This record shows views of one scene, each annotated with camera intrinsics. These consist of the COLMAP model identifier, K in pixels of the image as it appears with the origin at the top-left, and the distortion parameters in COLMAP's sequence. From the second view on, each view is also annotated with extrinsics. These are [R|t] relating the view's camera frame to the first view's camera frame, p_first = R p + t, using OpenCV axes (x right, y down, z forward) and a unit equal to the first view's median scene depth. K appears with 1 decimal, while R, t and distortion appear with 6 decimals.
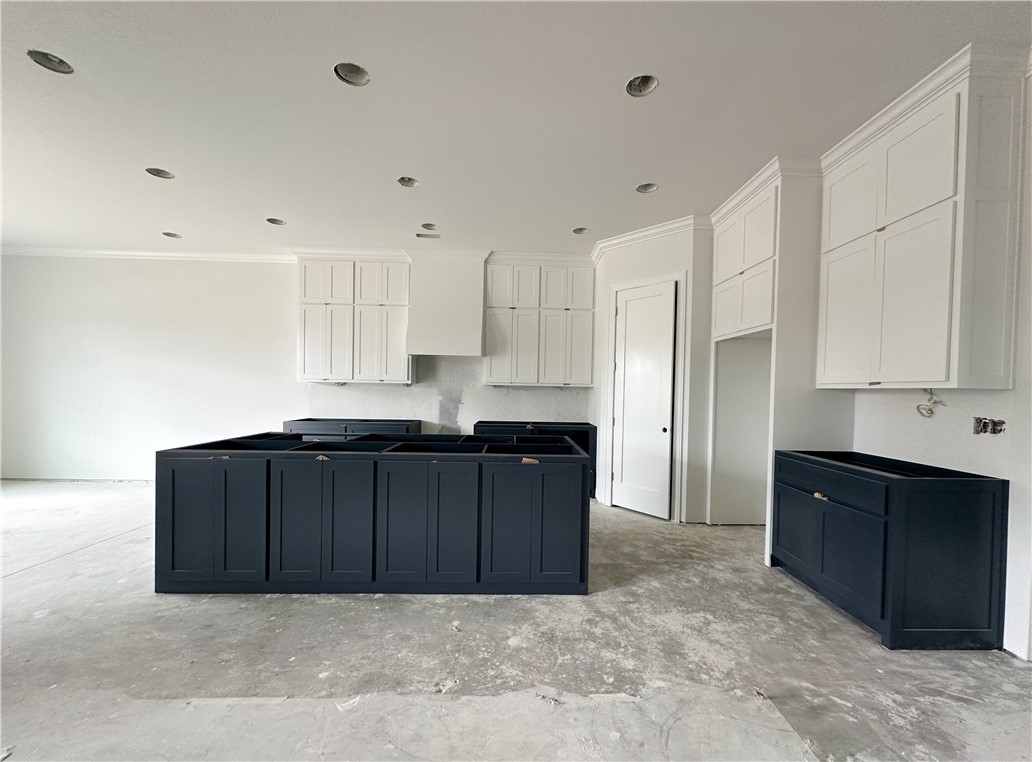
lens RADIAL K [[419.5, 0, 530.3], [0, 419.5, 394.1], [0, 0, 1]] dist [0.000916, 0.000184]
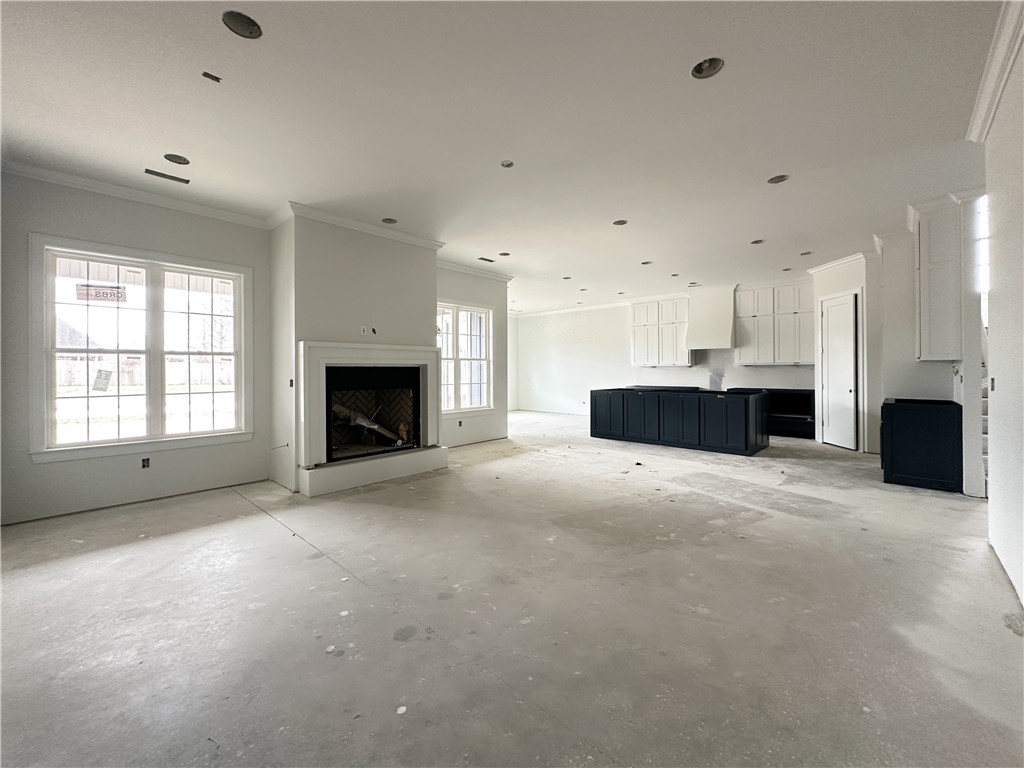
lens RADIAL K [[417.8, 0, 511.2], [0, 417.8, 367.8], [0, 0, 1]] dist [-0.000038, 0.000056]
pose [[0.705823, -0.025756, -0.707920, 0.633143], [0.009501, 0.999593, -0.026896, 0.035380], [0.708325, 0.012258, 0.705780, -1.146885]]
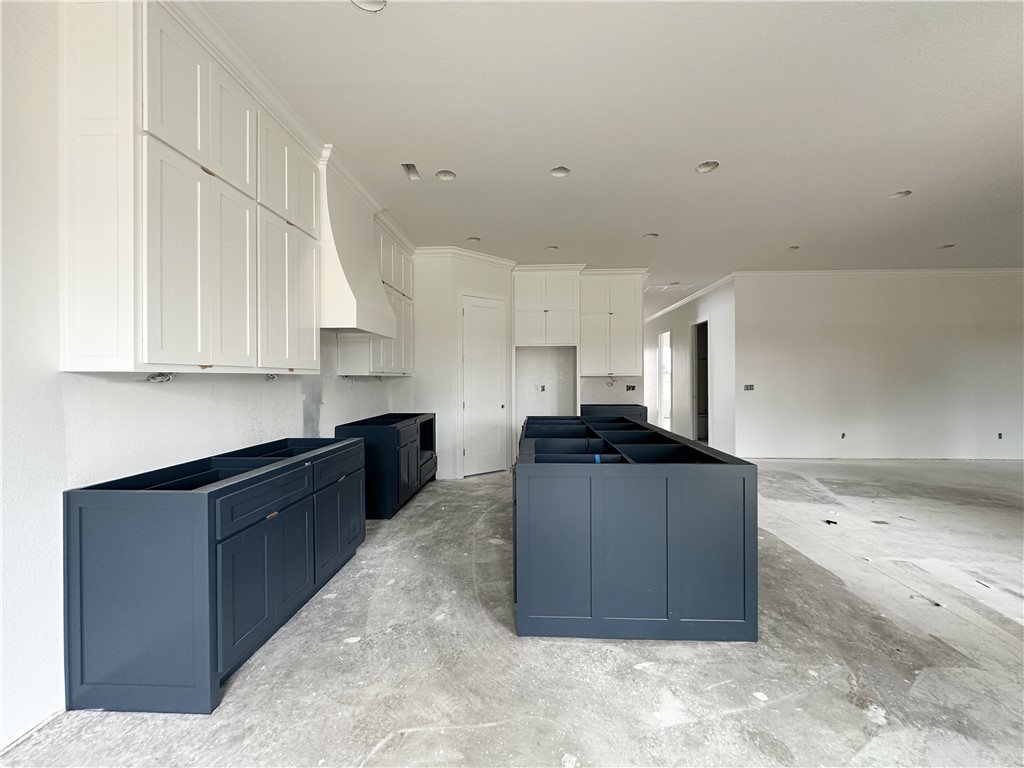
lens RADIAL K [[417.8, 0, 511.2], [0, 417.8, 367.8], [0, 0, 1]] dist [-0.000038, 0.000056]
pose [[0.074886, 0.005535, 0.997177, -1.266754], [0.014523, 0.999872, -0.006640, -0.039727], [-0.997086, 0.014980, 0.074796, 1.026772]]
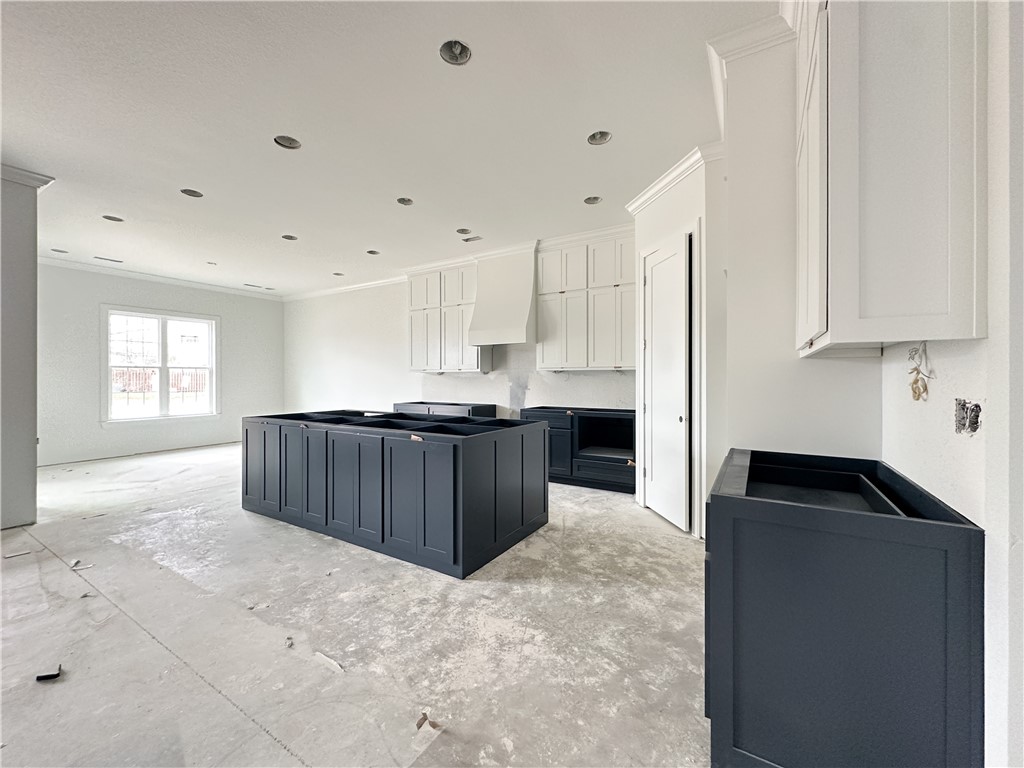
lens RADIAL K [[409.8, 0, 514.7], [0, 409.8, 377.7], [0, 0, 1]] dist [-0.000633, 0.000016]
pose [[0.836305, -0.020196, -0.547892, 0.583117], [0.010302, 0.999724, -0.021124, 0.023117], [0.548167, 0.012022, 0.836282, 0.200320]]
